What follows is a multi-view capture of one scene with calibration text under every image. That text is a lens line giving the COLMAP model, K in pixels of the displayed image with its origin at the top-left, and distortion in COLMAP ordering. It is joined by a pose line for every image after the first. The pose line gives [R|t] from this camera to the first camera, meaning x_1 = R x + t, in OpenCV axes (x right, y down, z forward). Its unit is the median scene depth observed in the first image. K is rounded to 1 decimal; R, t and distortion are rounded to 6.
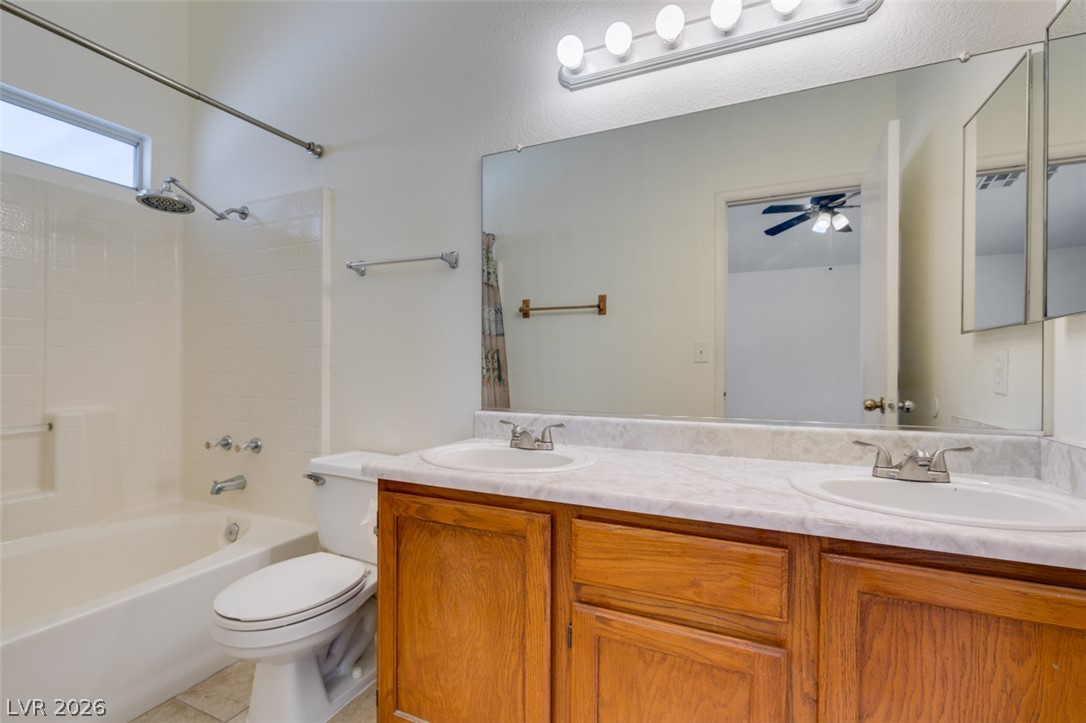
lens RADIAL K [[489.2, 0, 542.9], [0, 489.2, 365.9], [0, 0, 1]] dist [0.001680, -0.001149]
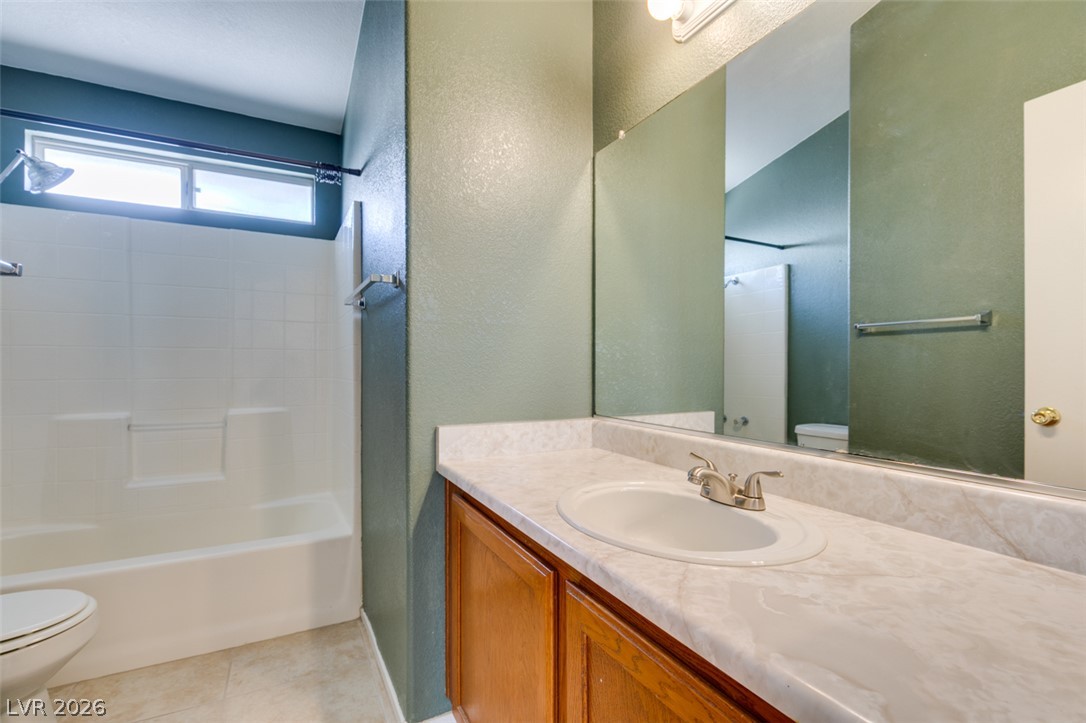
lens RADIAL K [[489.2, 0, 544.4], [0, 489.2, 364.6], [0, 0, 1]] dist [0.001680, -0.001149]
pose [[0.792762, -0.003134, -0.609524, 0.638433], [0.002283, 0.999995, -0.002173, -0.017017], [0.609527, 0.000331, 0.792765, 0.175067]]
